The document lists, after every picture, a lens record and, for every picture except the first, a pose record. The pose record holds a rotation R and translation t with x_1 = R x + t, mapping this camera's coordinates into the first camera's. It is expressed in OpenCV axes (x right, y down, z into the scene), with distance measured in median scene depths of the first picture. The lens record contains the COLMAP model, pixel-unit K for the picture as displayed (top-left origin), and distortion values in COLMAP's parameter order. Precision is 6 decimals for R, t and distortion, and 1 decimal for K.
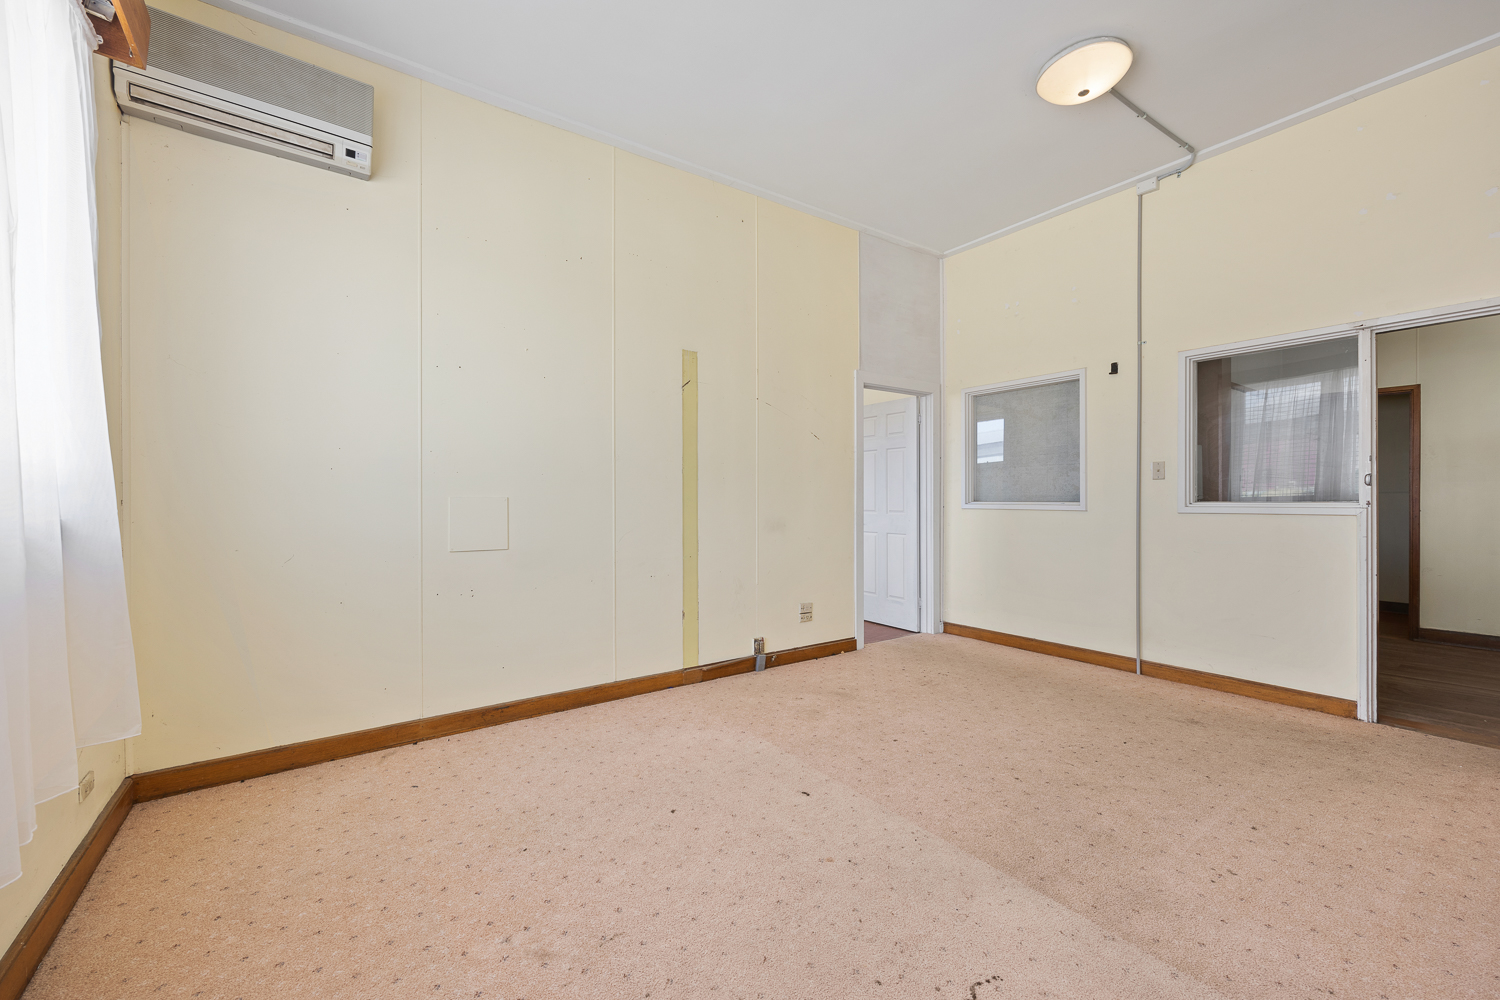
lens RADIAL K [[601.1, 0, 750.0], [0, 601.1, 500.0], [0, 0, 1]] dist [-0.002560, -0.000263]
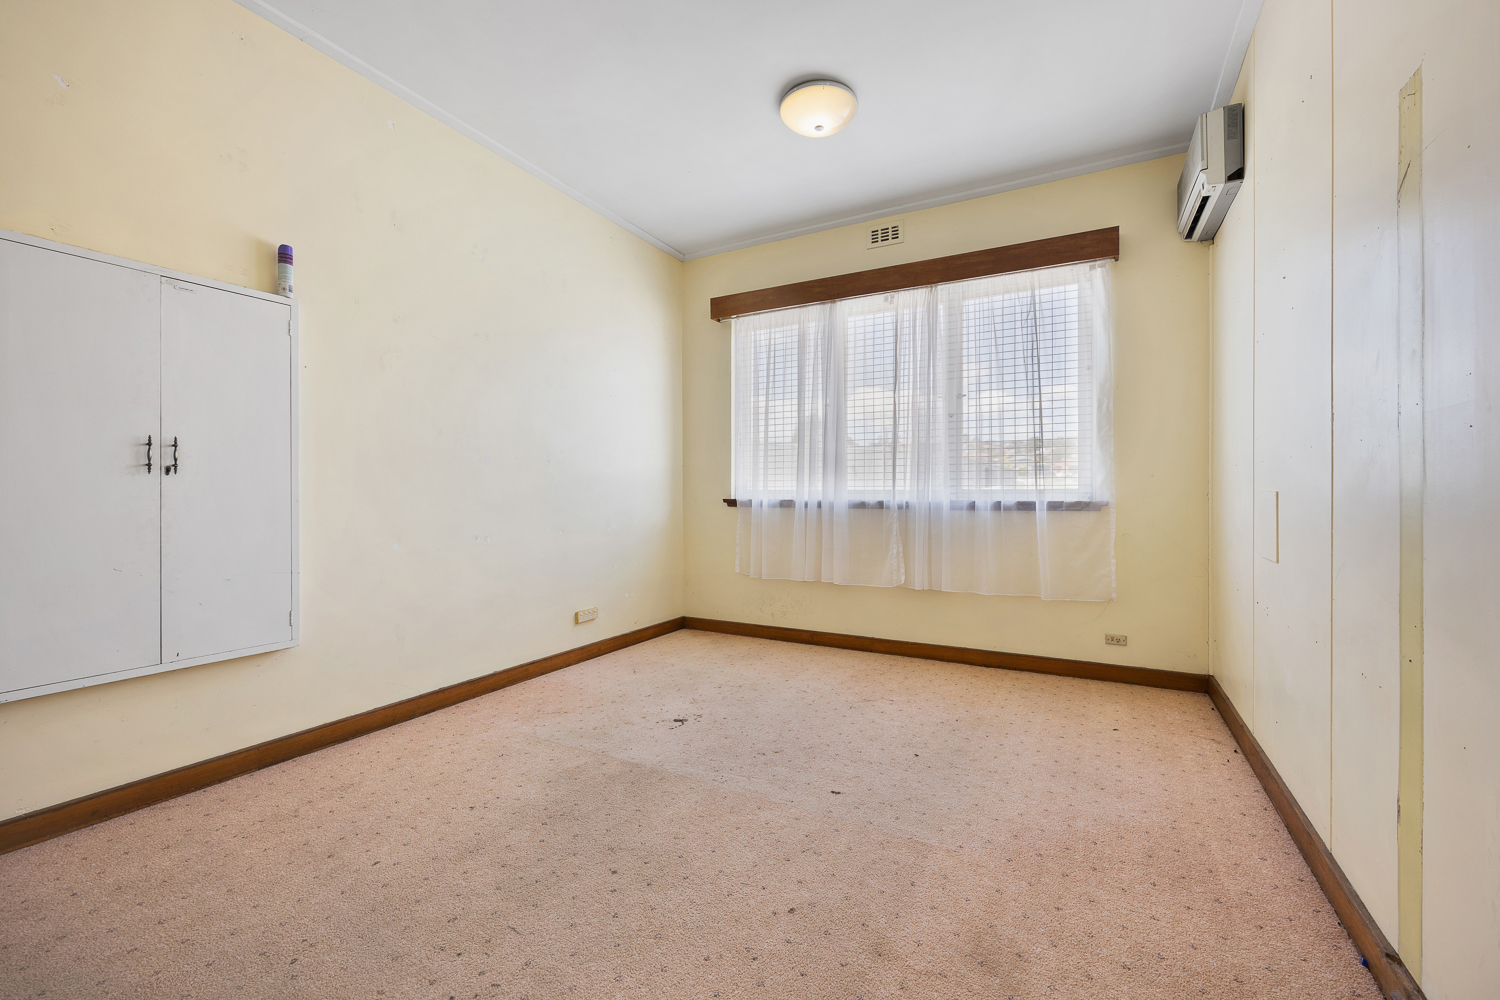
lens RADIAL K [[604.6, 0, 768.0], [0, 604.6, 491.4], [0, 0, 1]] dist [-0.002131, 0.000047]
pose [[-0.894648, 0.002689, -0.446763, 0.393095], [0.001674, 0.999995, 0.002665, -0.006324], [0.446768, 0.001636, -0.894649, 1.135050]]
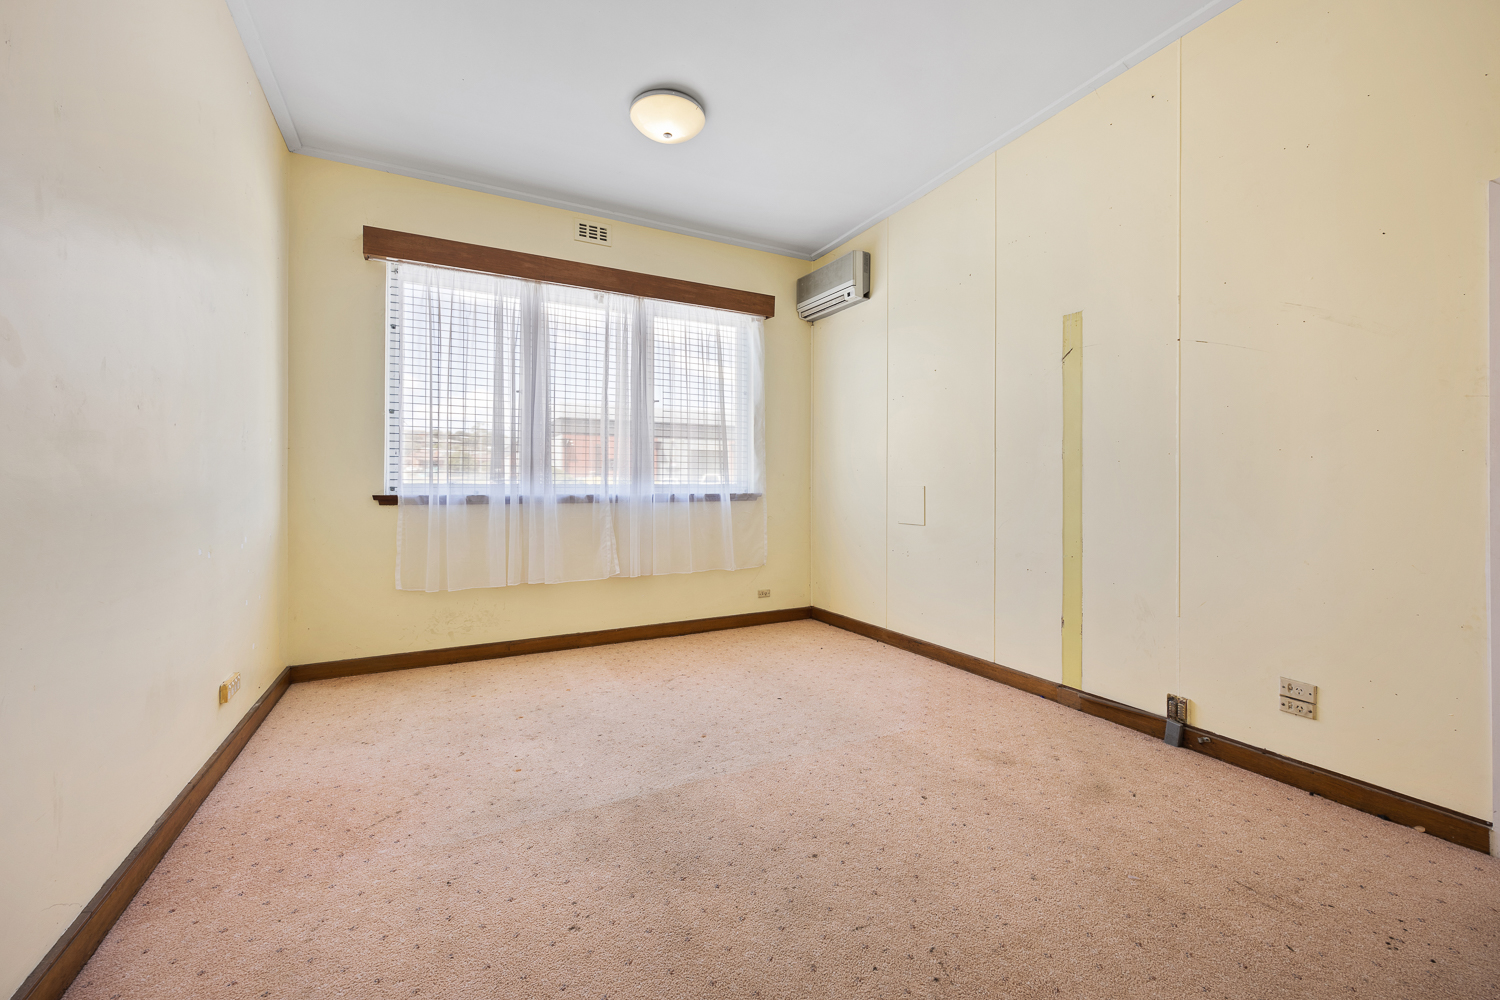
lens RADIAL K [[595.5, 0, 756.7], [0, 595.5, 483.6], [0, 0, 1]] dist [-0.002201, -0.000042]
pose [[-0.132251, -0.001702, -0.991215, 0.780832], [-0.002819, 0.999995, -0.001341, -0.005926], [0.991212, 0.002617, -0.132255, 0.663326]]
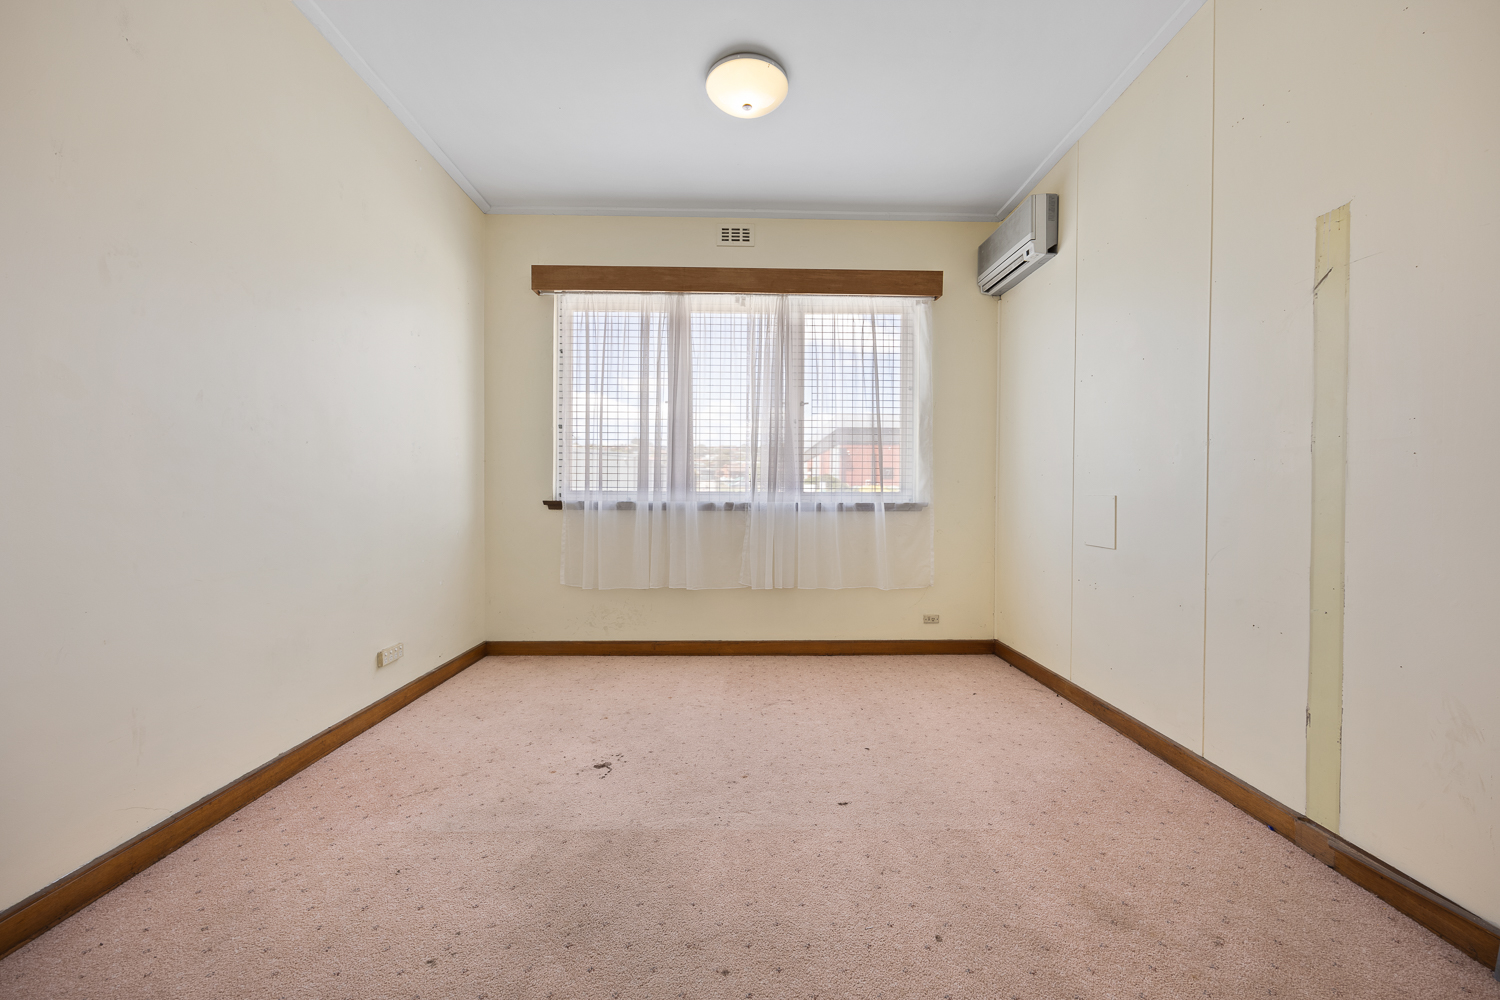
lens RADIAL K [[590.5, 0, 758.5], [0, 590.5, 499.3], [0, 0, 1]] dist [-0.002819, 0.000070]
pose [[-0.563404, 0.006801, -0.826154, 0.583744], [-0.006562, 0.999898, 0.012706, -0.005716], [0.826156, 0.012579, -0.563302, 0.871775]]
